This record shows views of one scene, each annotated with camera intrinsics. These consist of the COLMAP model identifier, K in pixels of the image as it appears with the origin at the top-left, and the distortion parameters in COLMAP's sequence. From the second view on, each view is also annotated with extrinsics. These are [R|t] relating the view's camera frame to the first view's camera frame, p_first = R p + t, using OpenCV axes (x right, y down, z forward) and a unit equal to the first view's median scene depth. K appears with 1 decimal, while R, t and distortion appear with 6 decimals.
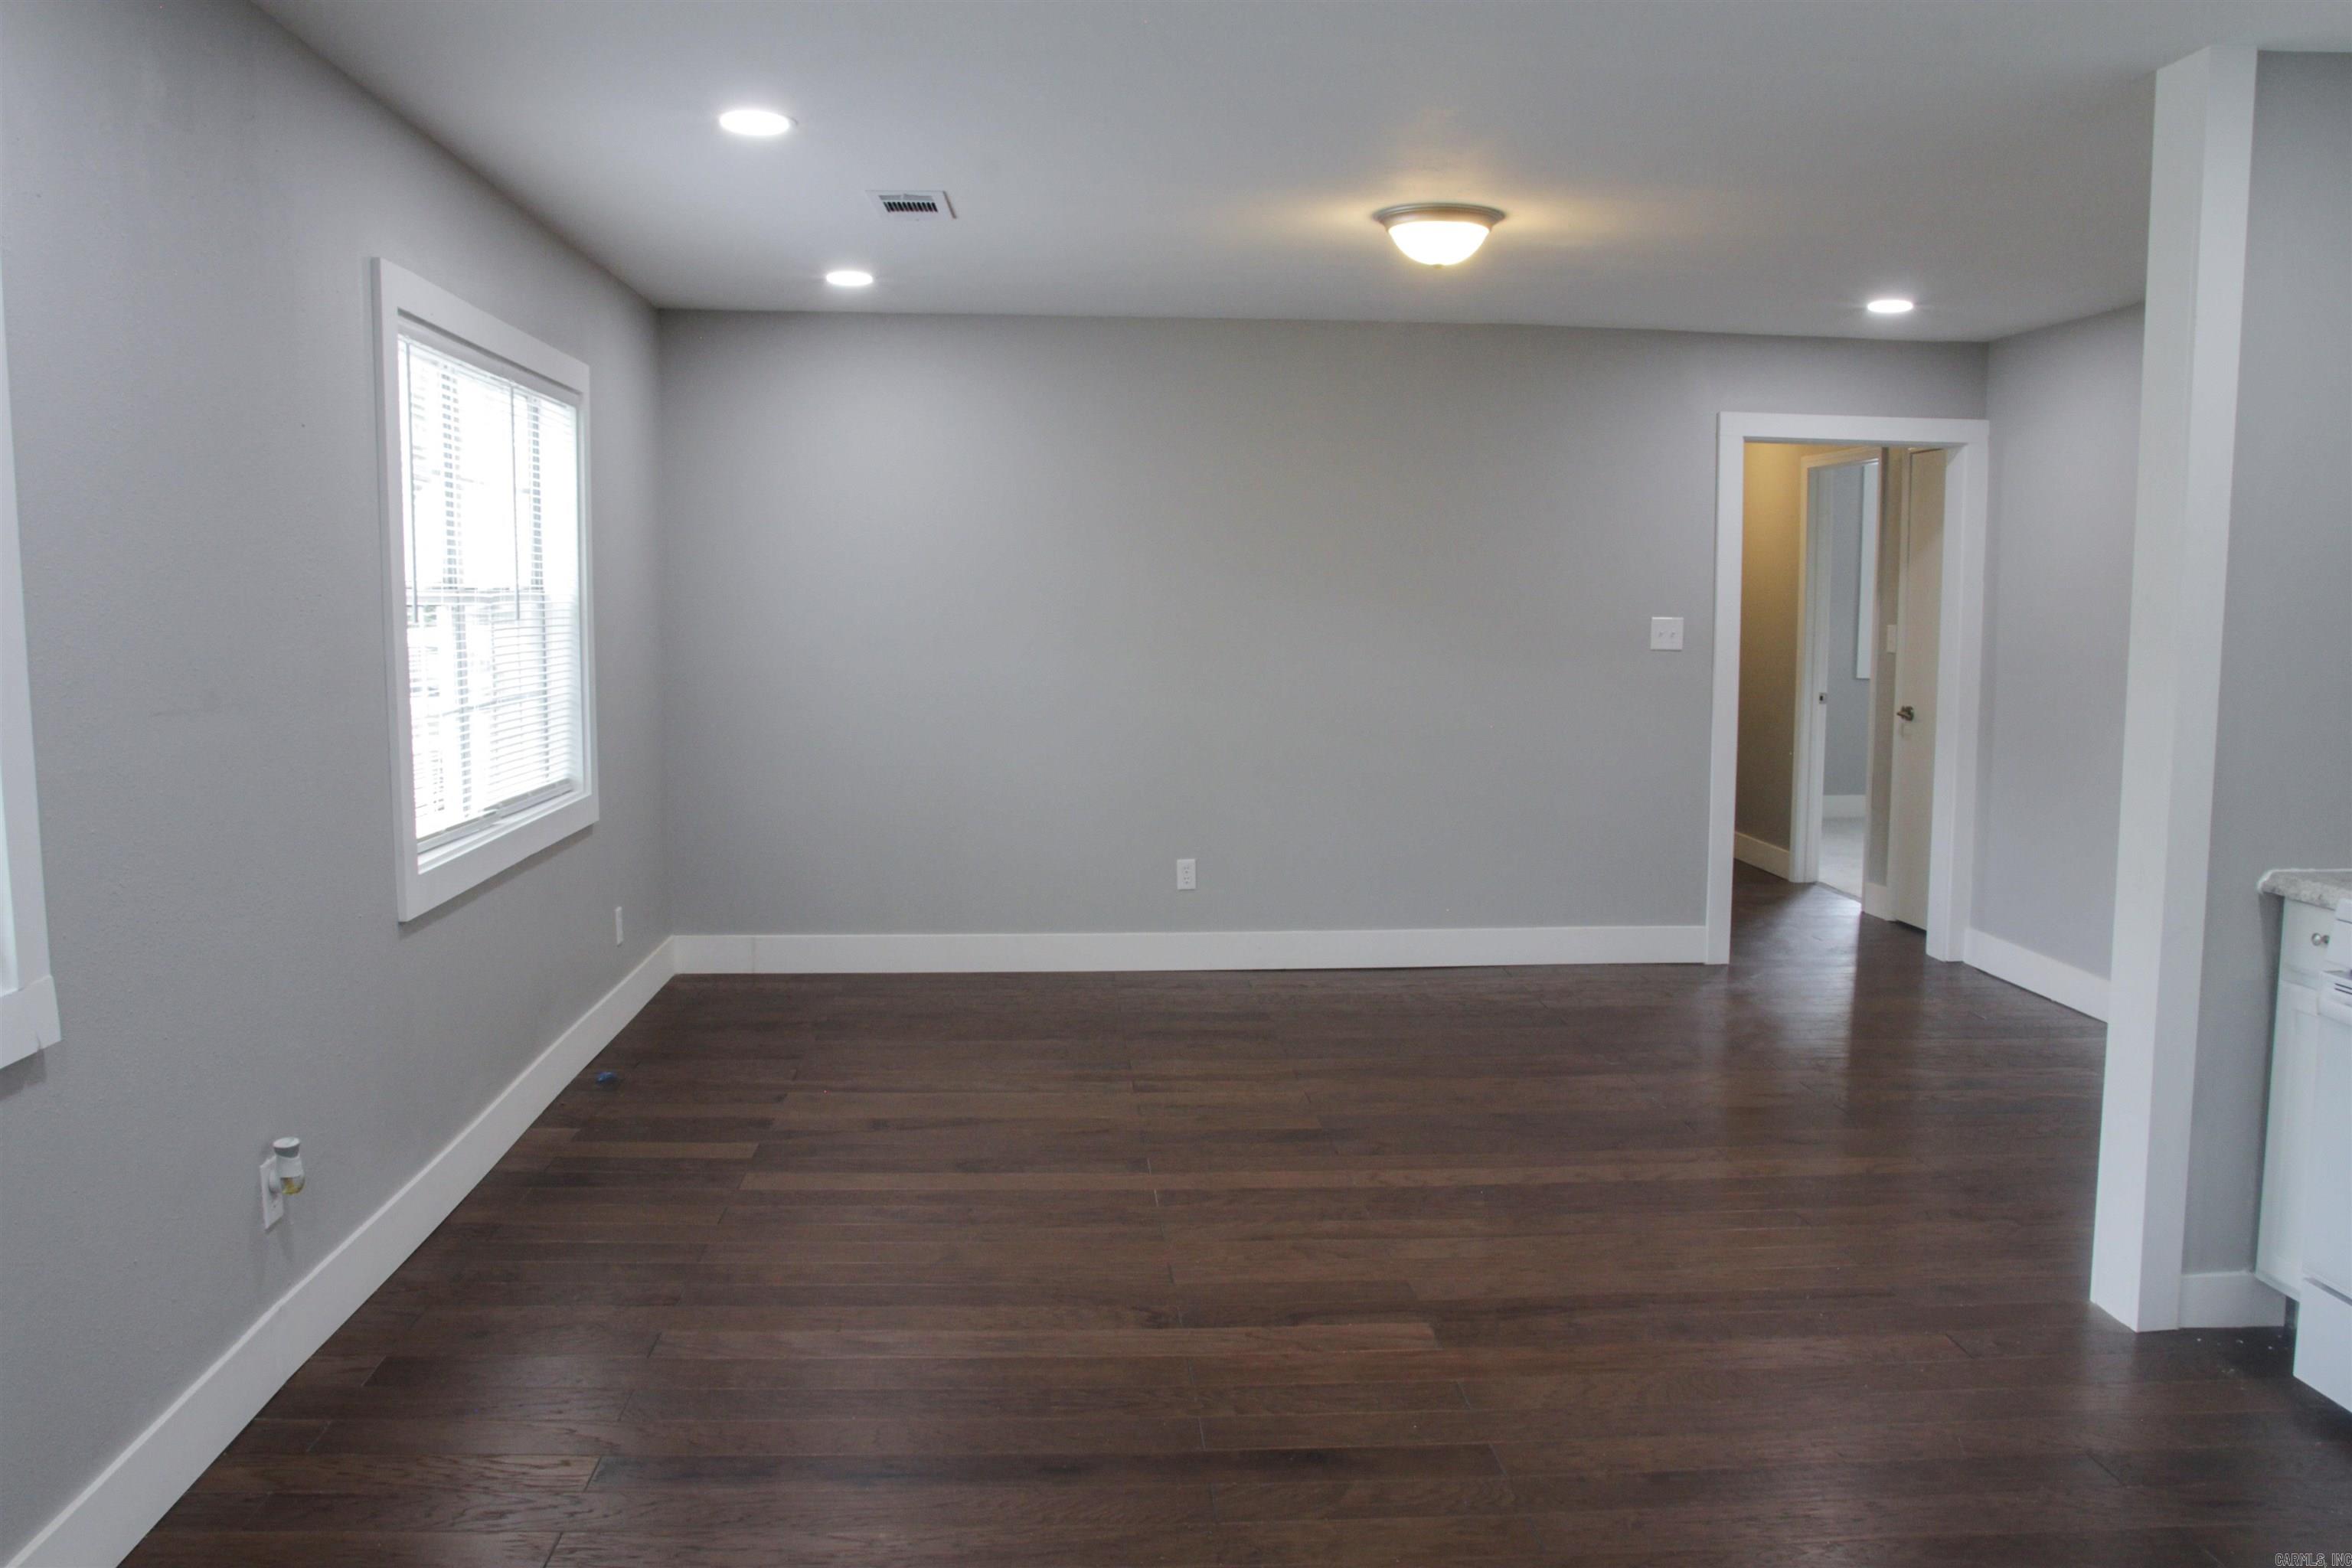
lens RADIAL K [[1866.0, 0, 1194.1], [0, 1866.0, 787.1], [0, 0, 1]] dist [-0.119358, 0.098645]
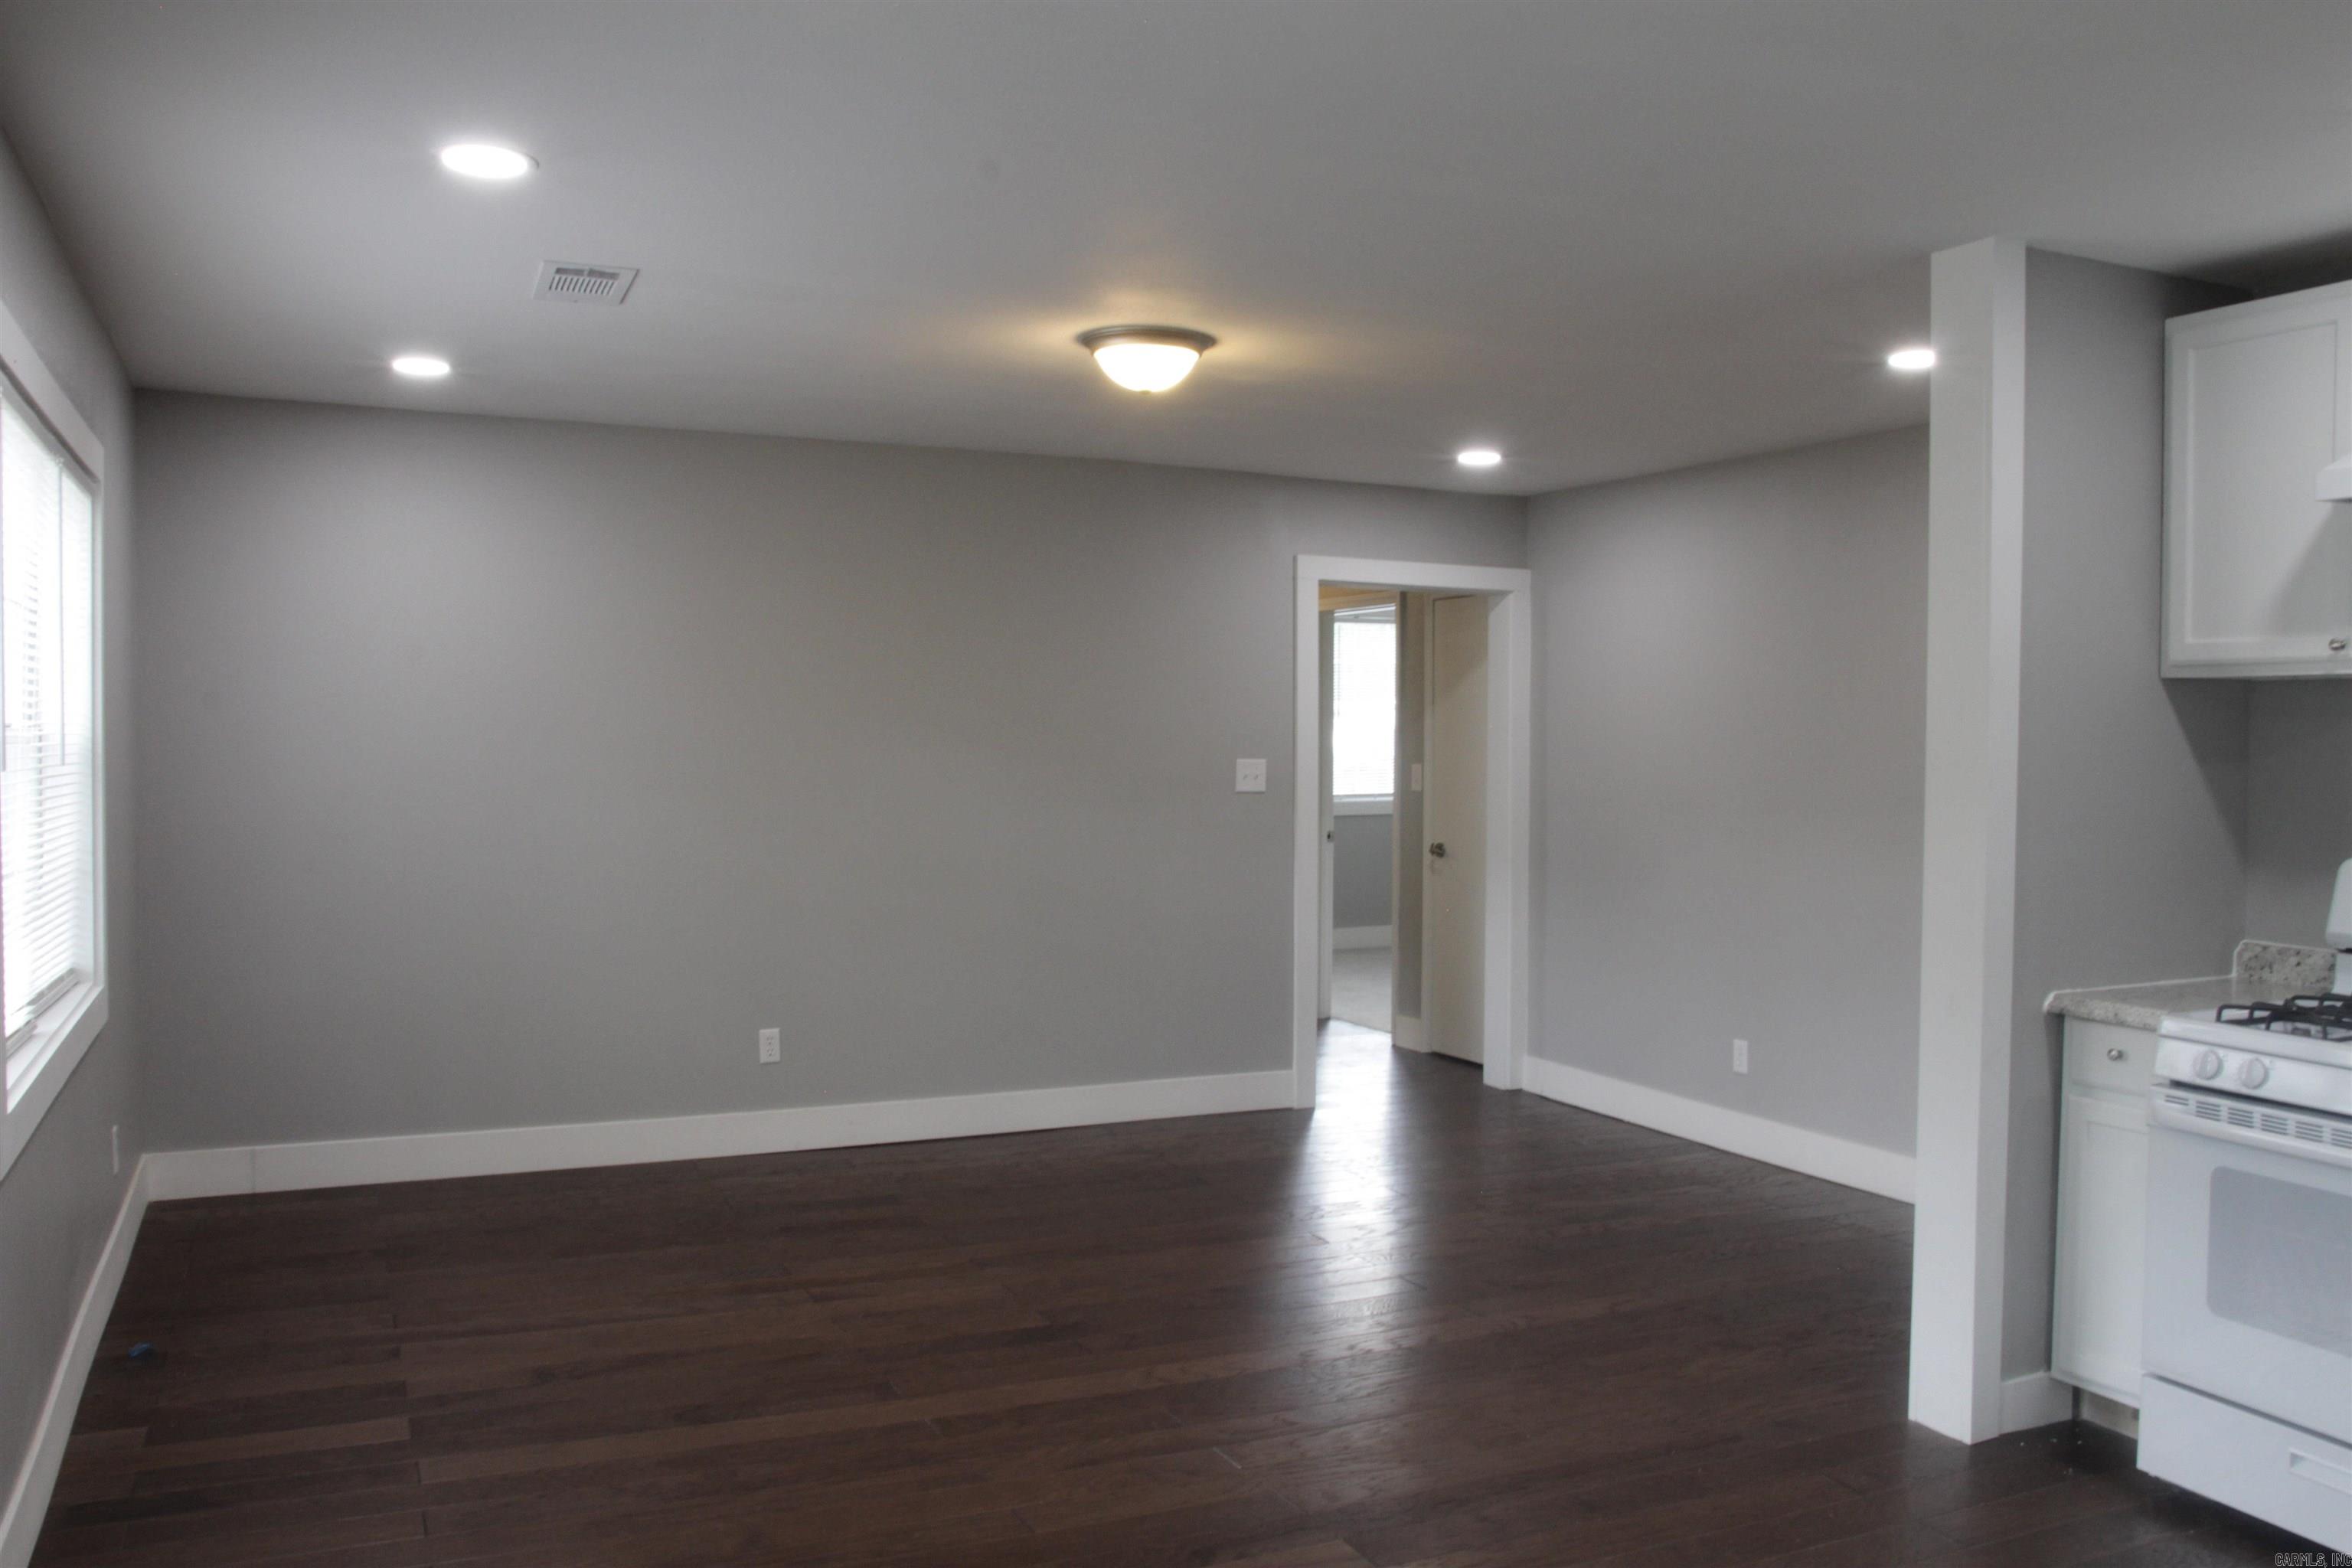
lens RADIAL K [[1866.0, 0, 1197.5], [0, 1866.0, 780.9], [0, 0, 1]] dist [-0.119358, 0.098645]
pose [[0.931562, -0.006146, 0.363531, -0.181006], [0.034710, 0.996794, -0.072093, -0.012230], [-0.361923, 0.079777, 0.928788, 0.111796]]
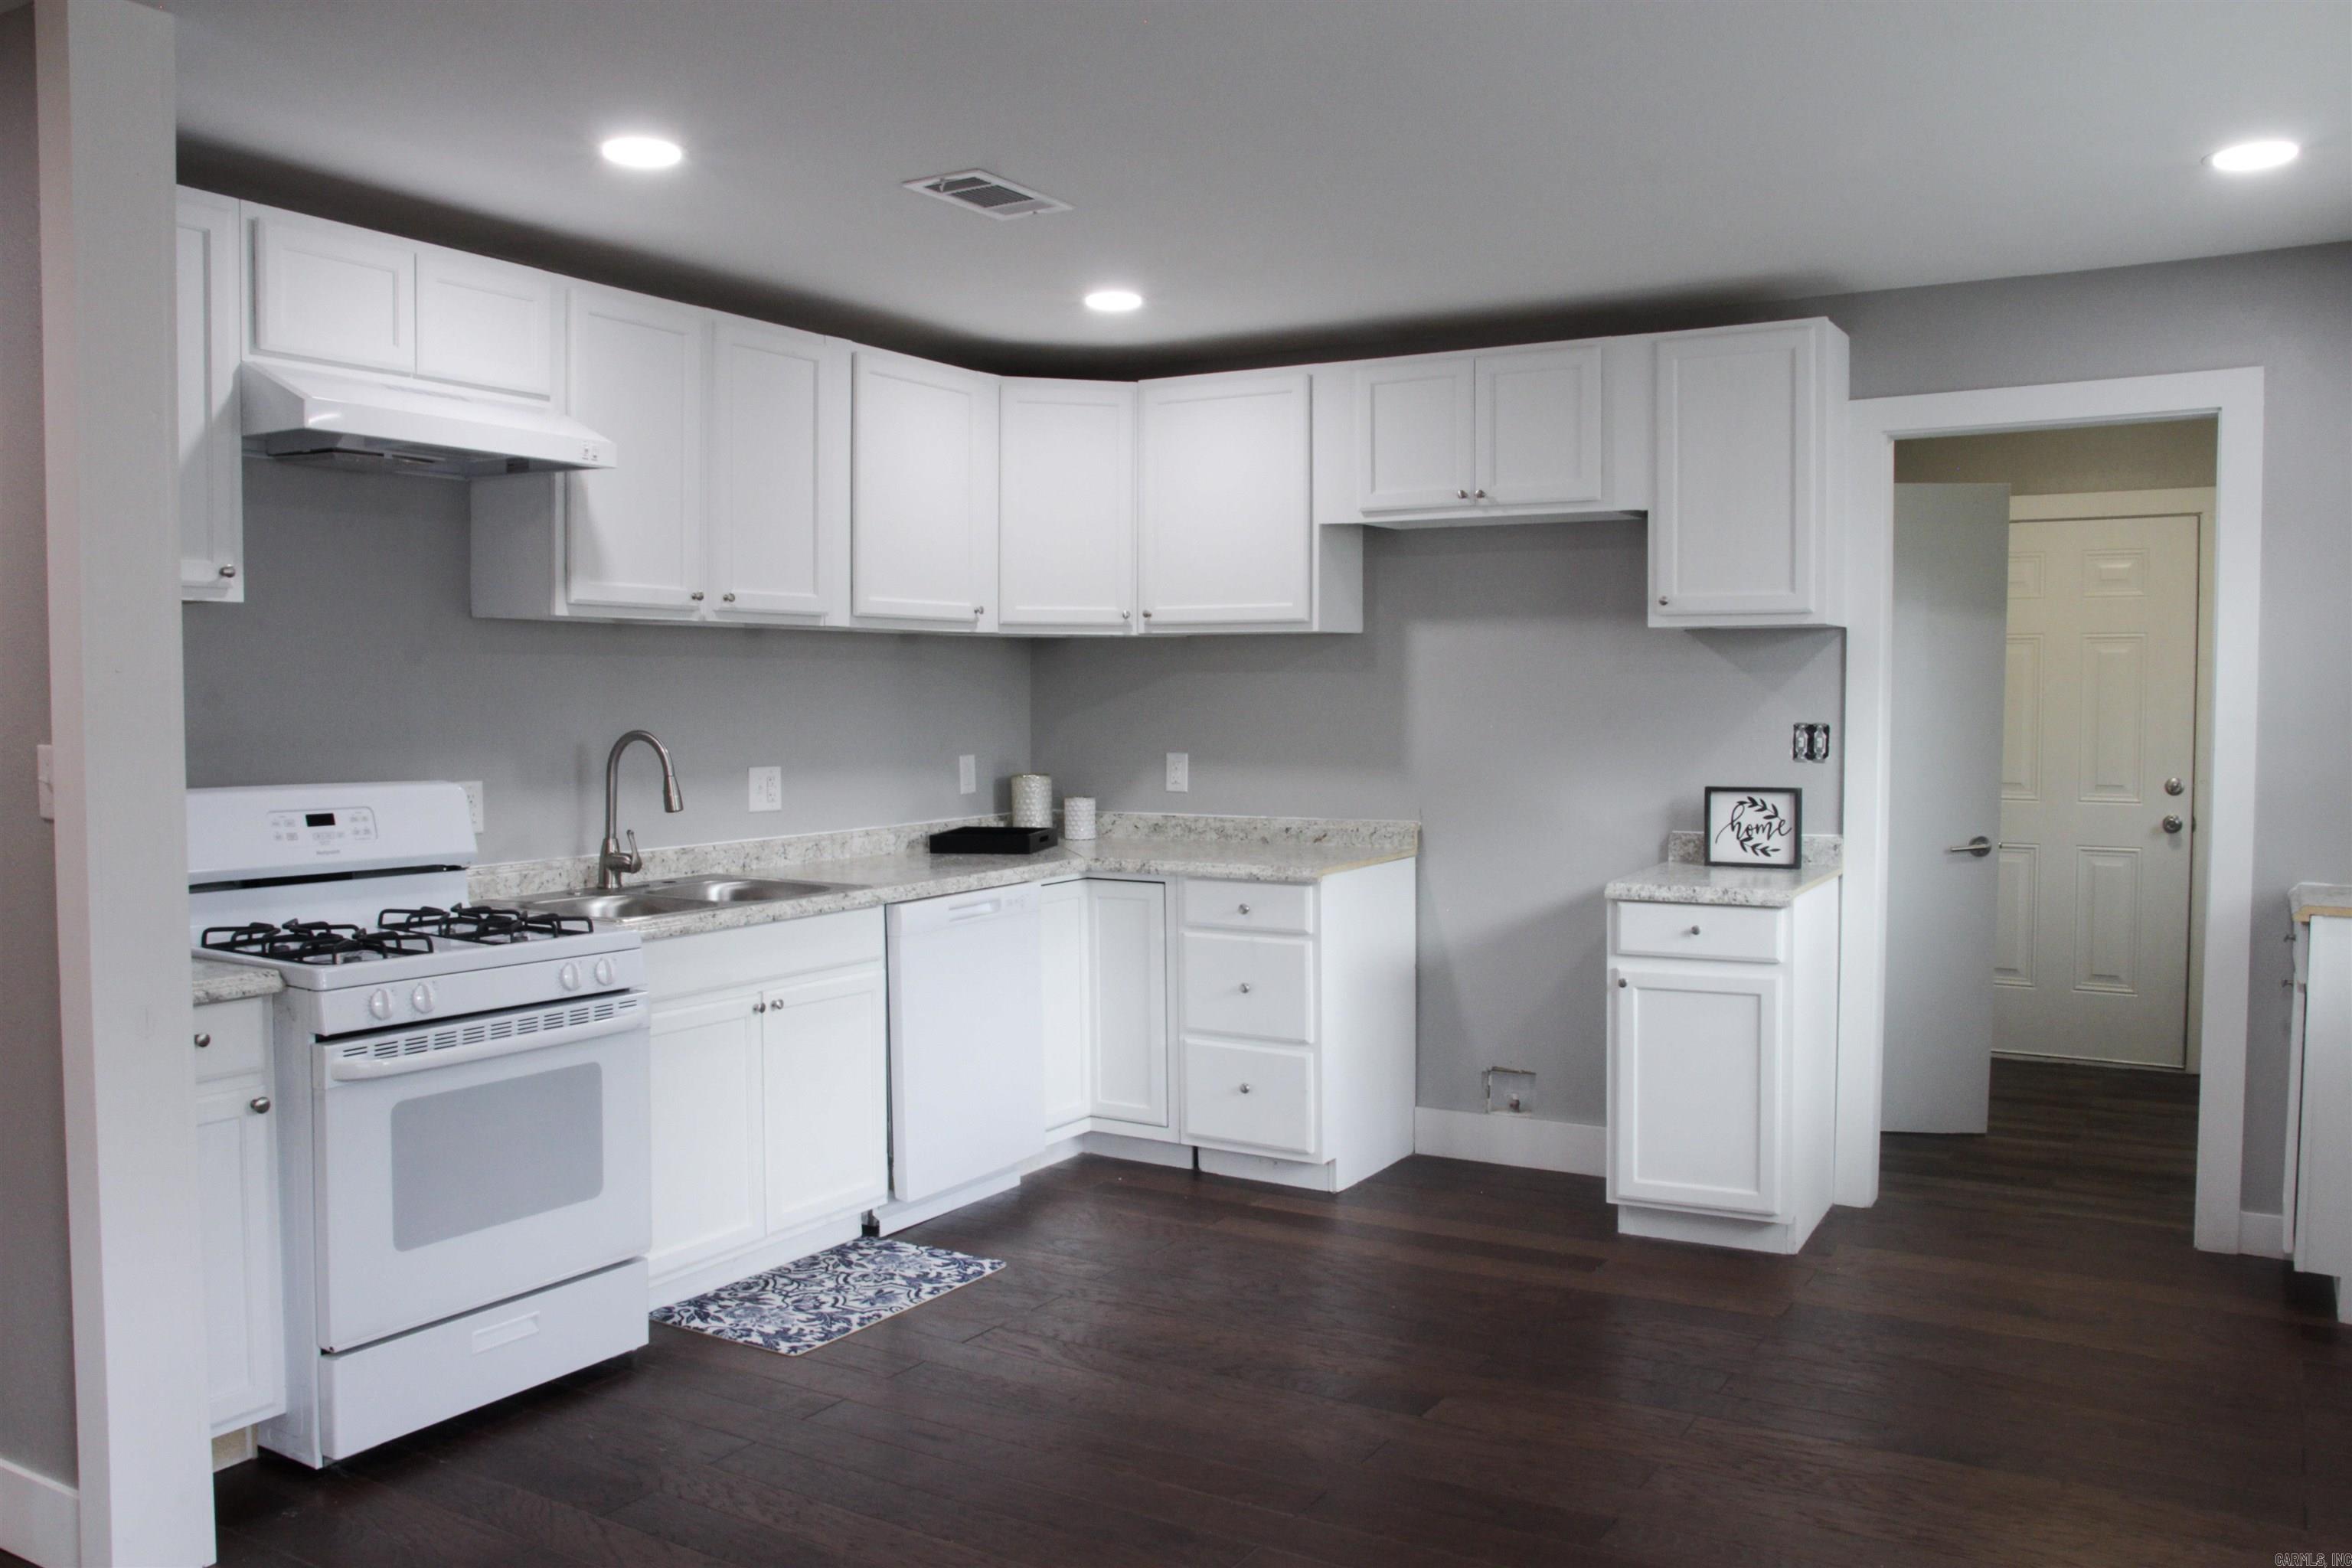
lens RADIAL K [[1866.0, 0, 1172.0], [0, 1866.0, 791.9], [0, 0, 1]] dist [-0.119358, 0.098645]
pose [[-0.808592, -0.037482, 0.587174, -0.202540], [0.057803, 0.988081, 0.142674, -0.092050], [-0.585523, 0.149305, -0.796788, 0.915318]]
